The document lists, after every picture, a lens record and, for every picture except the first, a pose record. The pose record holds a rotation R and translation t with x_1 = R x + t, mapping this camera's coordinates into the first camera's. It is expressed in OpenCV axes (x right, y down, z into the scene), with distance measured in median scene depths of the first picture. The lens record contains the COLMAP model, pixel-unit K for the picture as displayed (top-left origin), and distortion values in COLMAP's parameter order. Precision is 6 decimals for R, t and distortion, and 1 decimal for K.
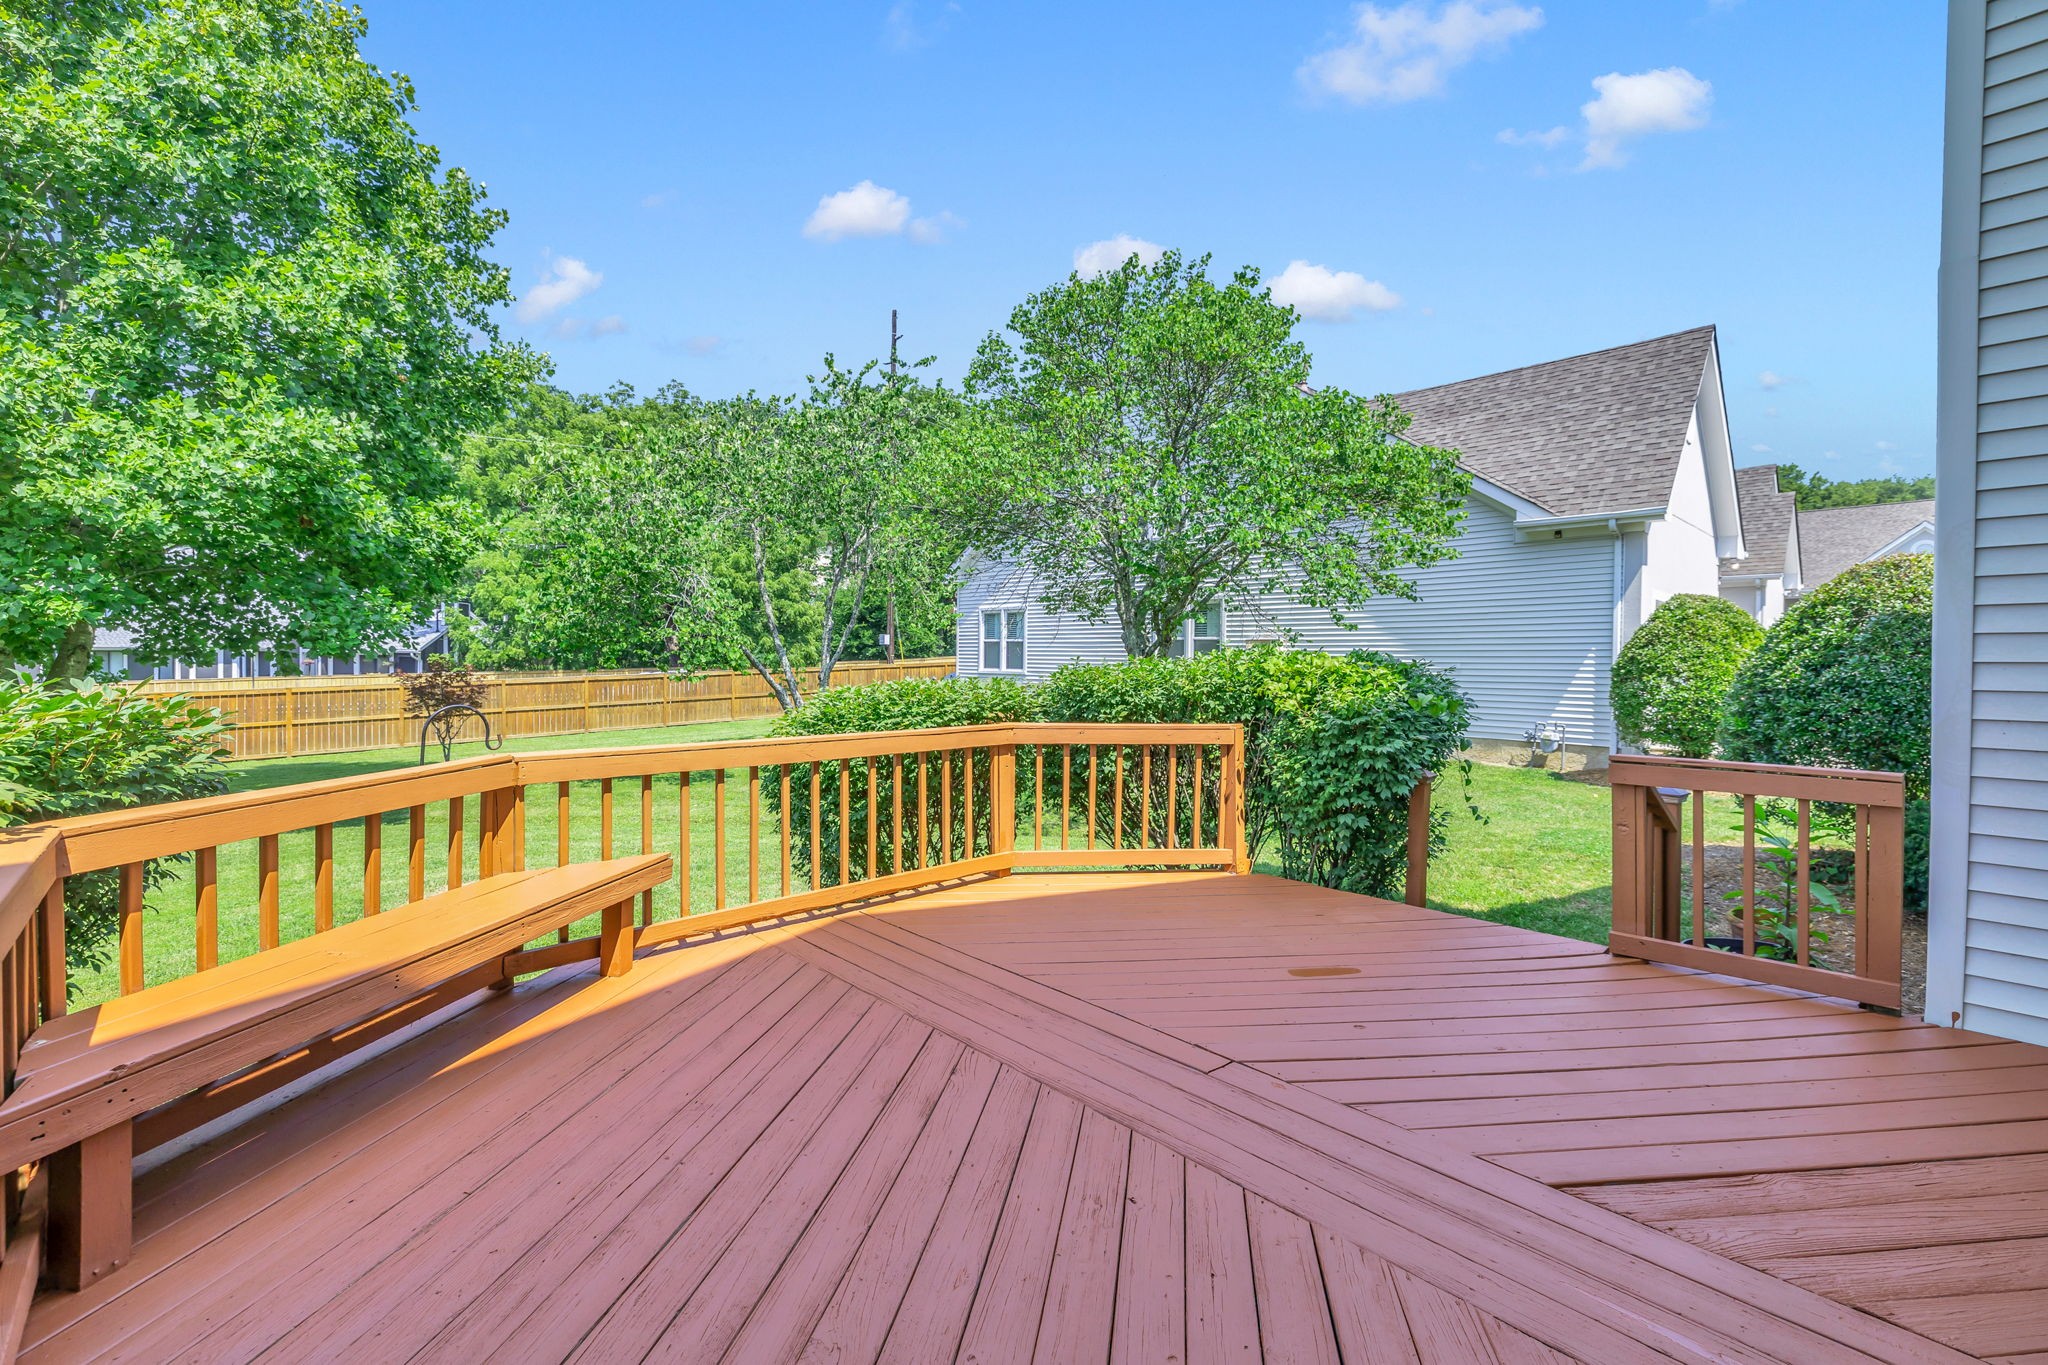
lens RADIAL K [[879.3, 0, 1053.1], [0, 879.3, 660.1], [0, 0, 1]] dist [0.000070, -0.000693]
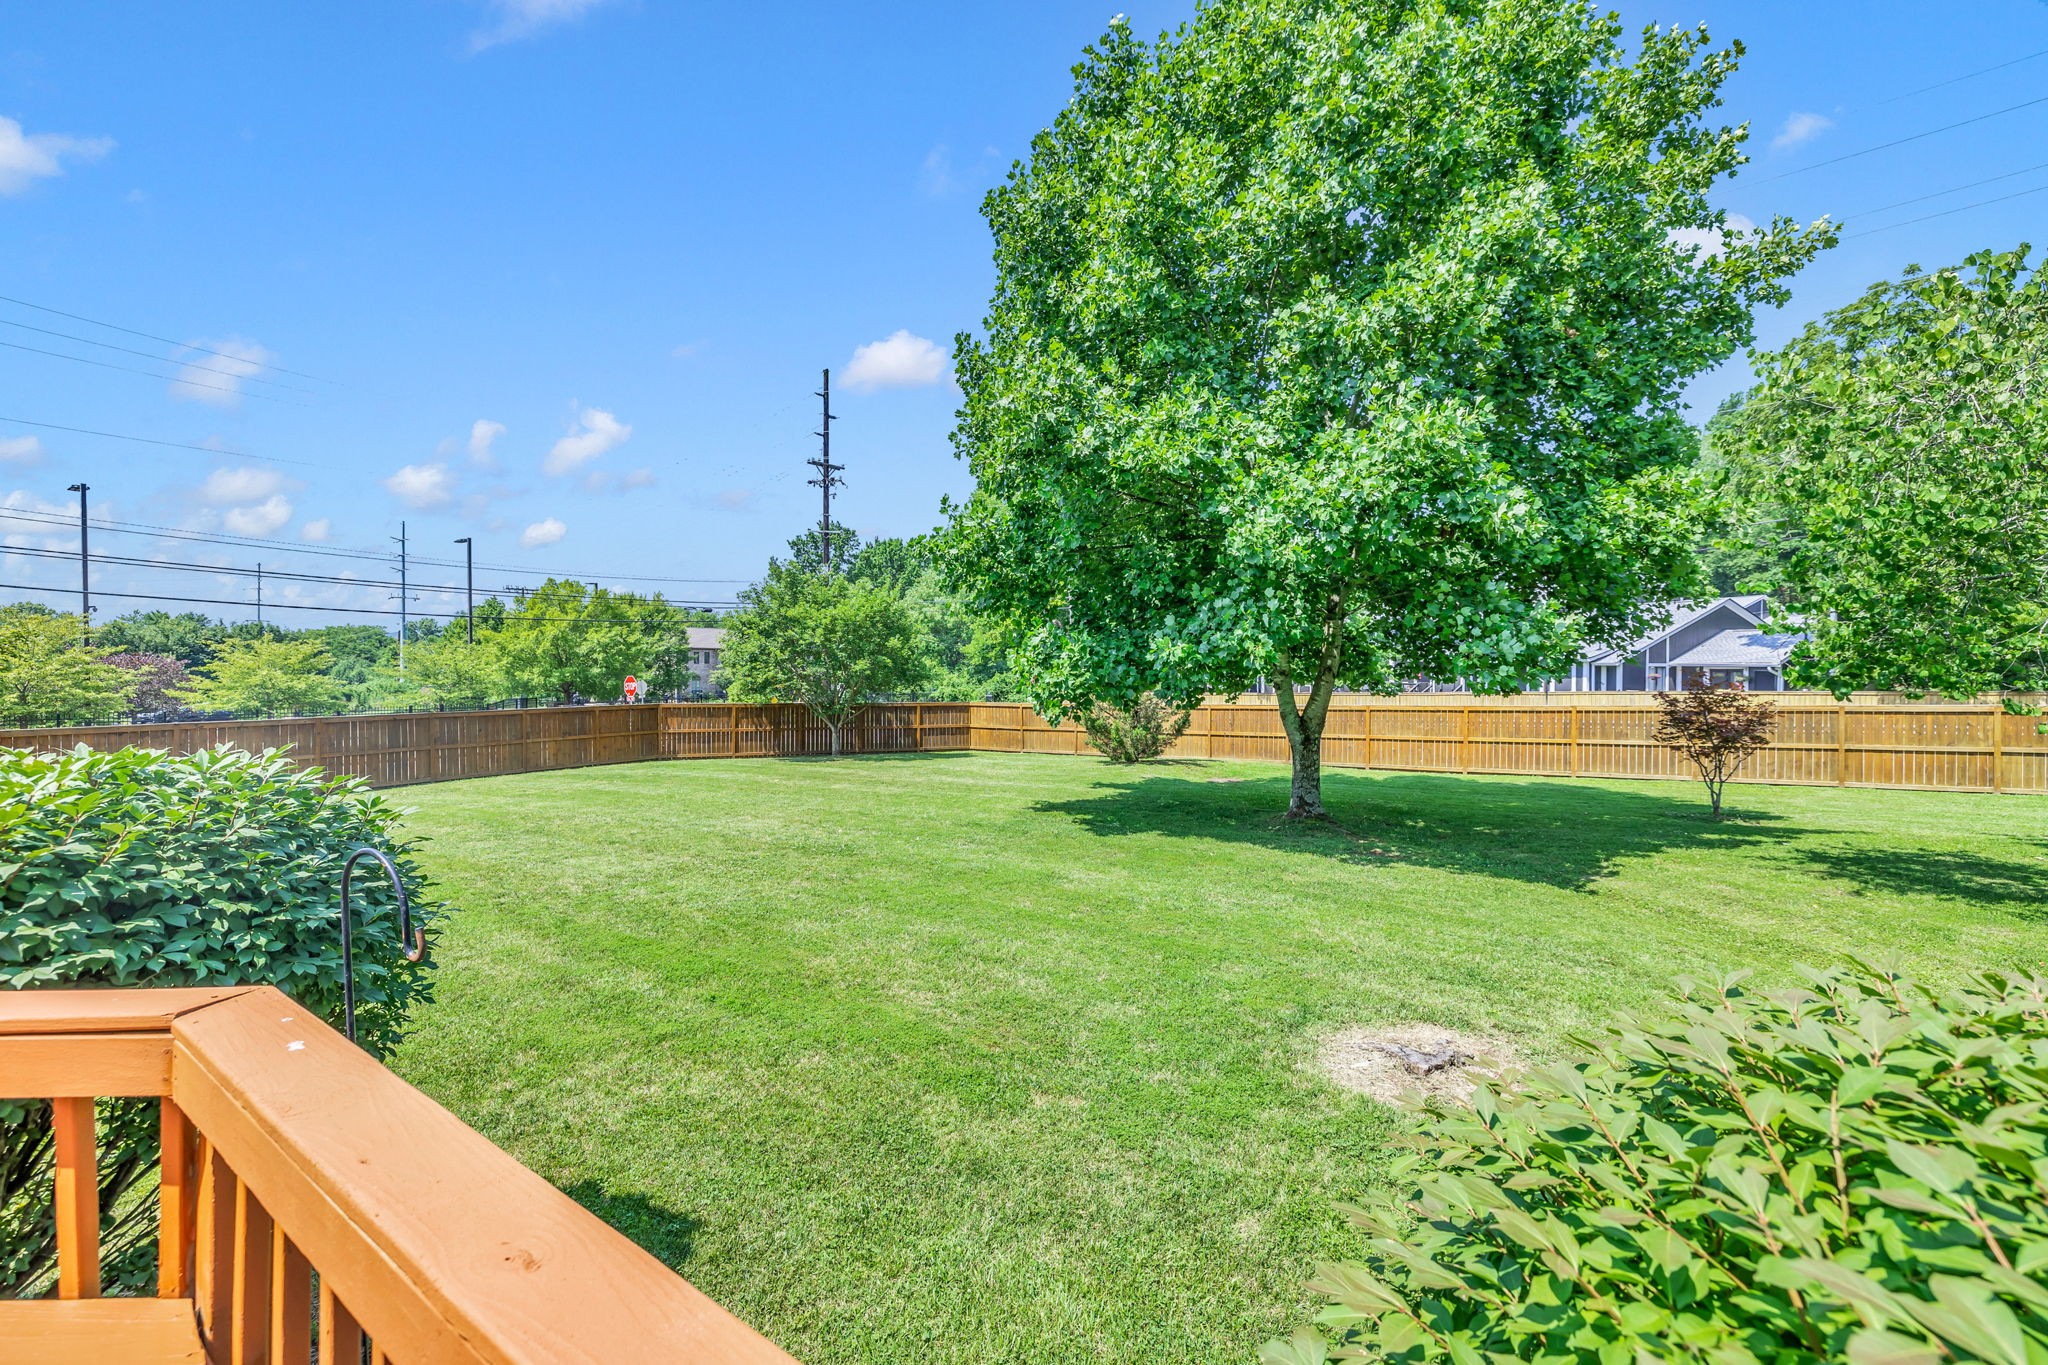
lens RADIAL K [[879.3, 0, 1013.1], [0, 879.3, 674.6], [0, 0, 1]] dist [0.000070, -0.000693]
pose [[0.188800, 0.005507, -0.982000, -0.059941], [-0.000142, 0.999984, 0.005581, -0.016799], [0.982016, -0.000914, 0.188798, 0.413161]]
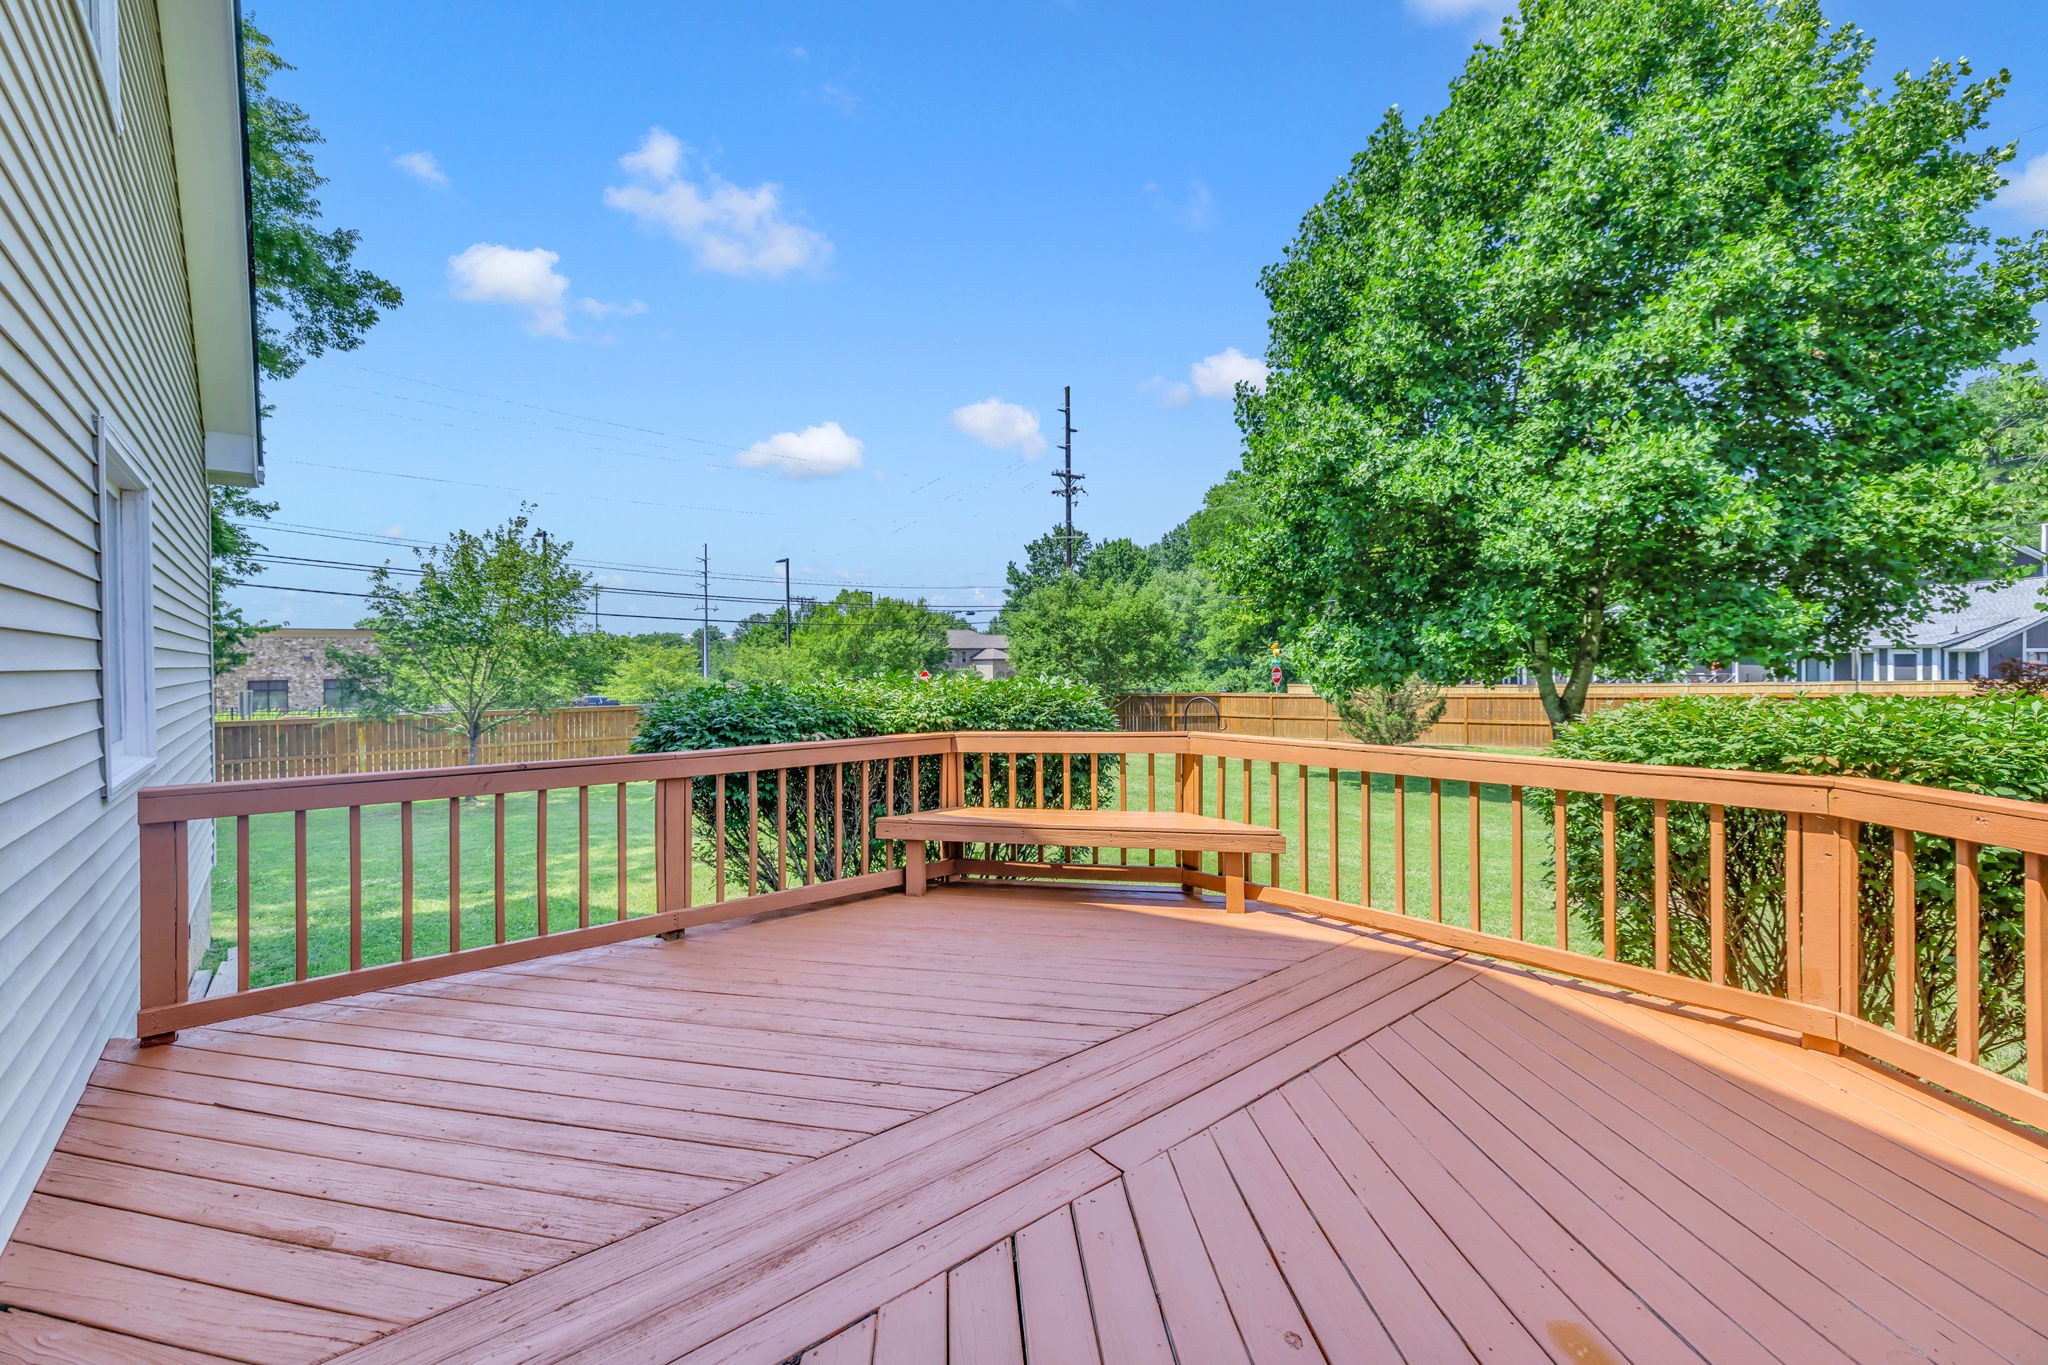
lens RADIAL K [[879.3, 0, 998.2], [0, 879.3, 673.3], [0, 0, 1]] dist [0.000070, -0.000693]
pose [[-0.075766, 0.005953, -0.997108, 0.276372], [0.008023, 0.999953, 0.005361, -0.001524], [0.997093, -0.007594, -0.075810, 0.256870]]
